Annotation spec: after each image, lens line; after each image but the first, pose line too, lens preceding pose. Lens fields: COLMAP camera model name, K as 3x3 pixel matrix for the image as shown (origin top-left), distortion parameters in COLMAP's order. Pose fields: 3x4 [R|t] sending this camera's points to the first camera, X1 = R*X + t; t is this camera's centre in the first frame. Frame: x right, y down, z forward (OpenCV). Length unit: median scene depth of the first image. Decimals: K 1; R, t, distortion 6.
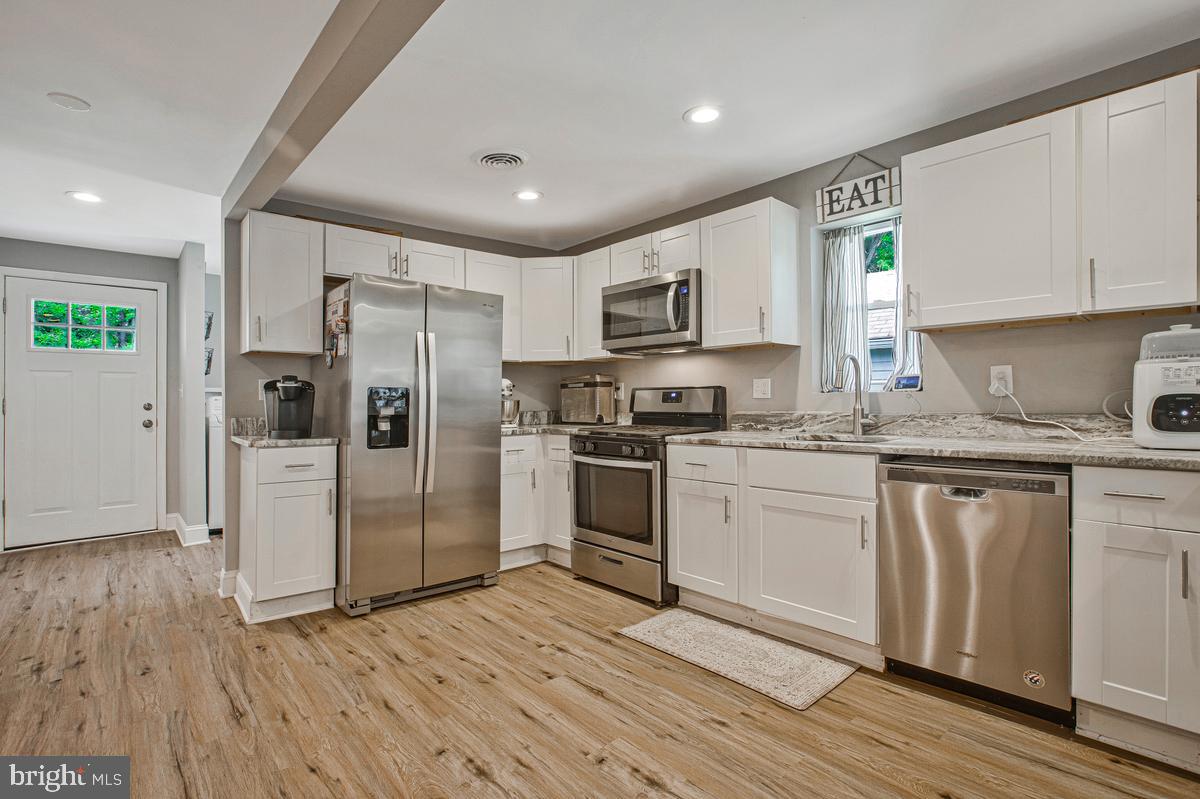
lens RADIAL K [[564.4, 0, 612.2], [0, 564.4, 398.1], [0, 0, 1]] dist [-0.015398, 0.001687]
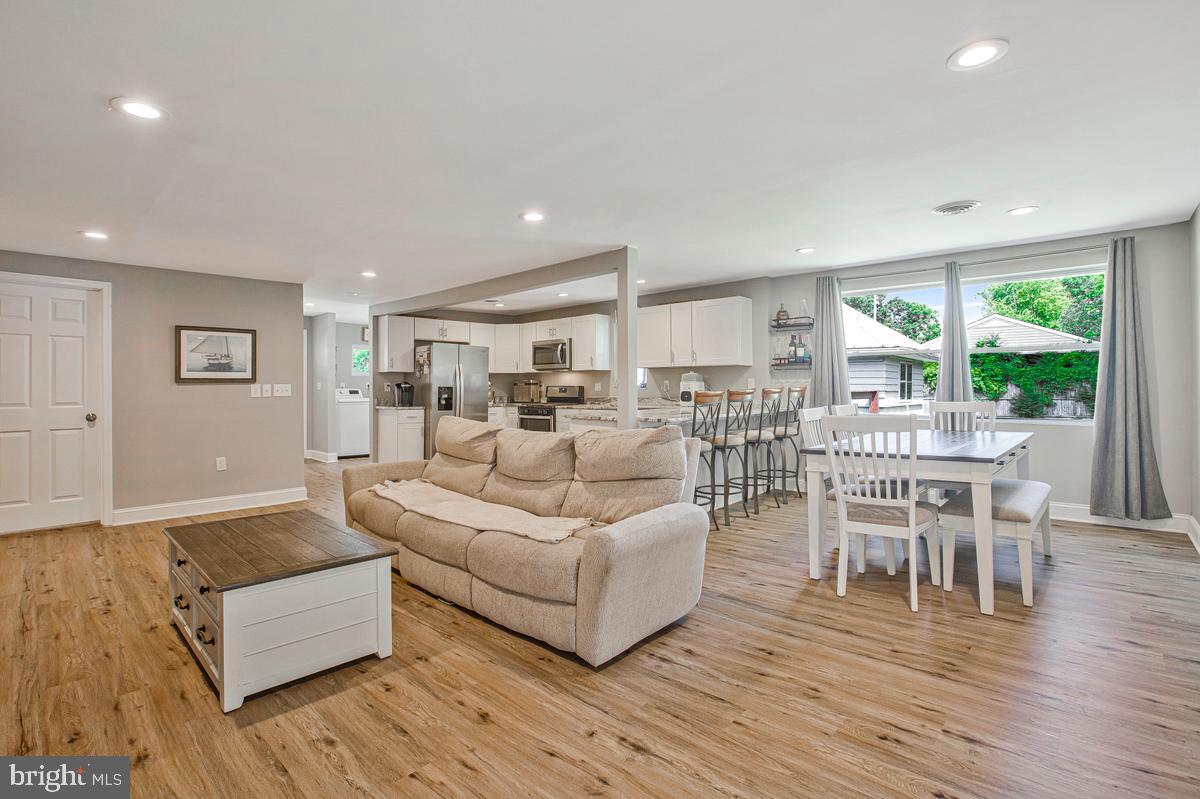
lens RADIAL K [[555.9, 0, 600.0], [0, 555.9, 399.5], [0, 0, 1]] dist [0.001143, 0.000046]
pose [[0.997832, 0.001264, 0.065794, 0.123321], [-0.002744, 0.999745, 0.022408, -0.017403], [-0.065749, -0.022540, 0.997582, -1.439145]]
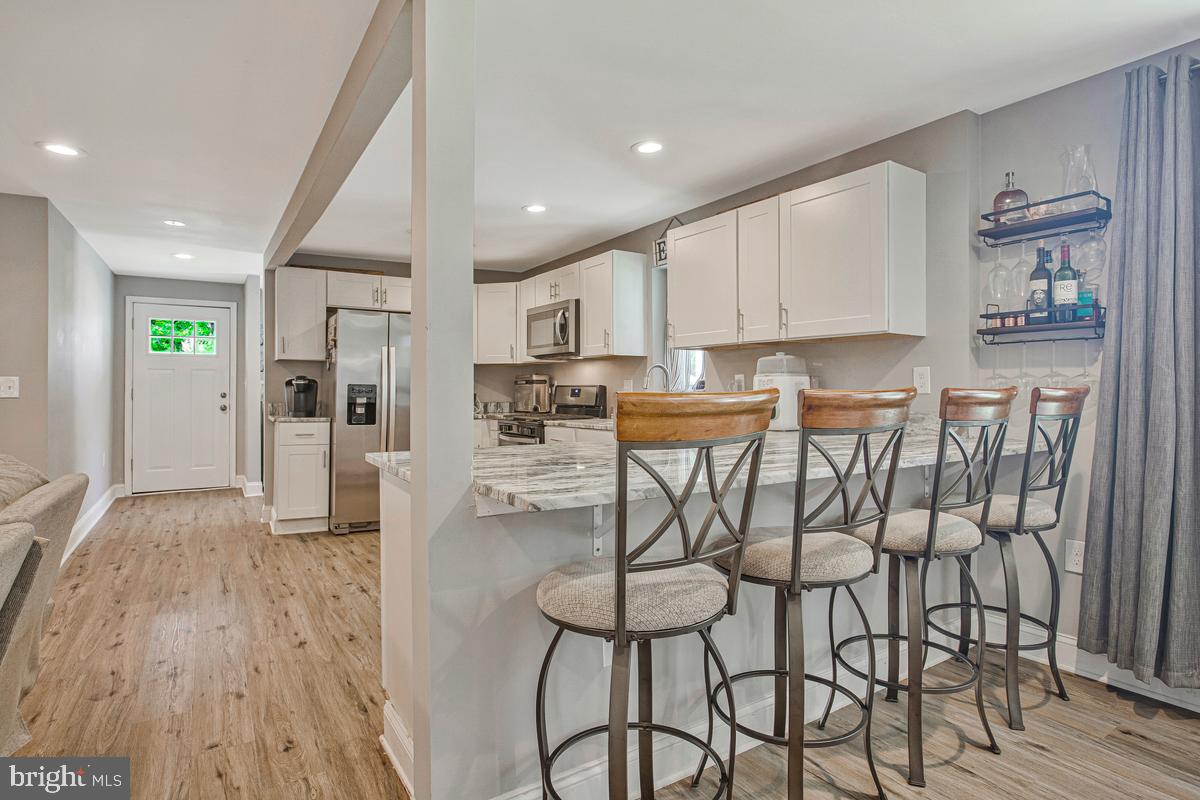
lens RADIAL K [[637.9, 0, 600.0], [0, 637.9, 400.0], [0, 0, 1]] dist [-0.002217, -0.000132]
pose [[0.984122, 0.013871, -0.176948, 0.486685], [-0.011164, 0.999805, 0.016284, -0.011181], [0.177139, -0.014050, 0.984086, -0.511954]]
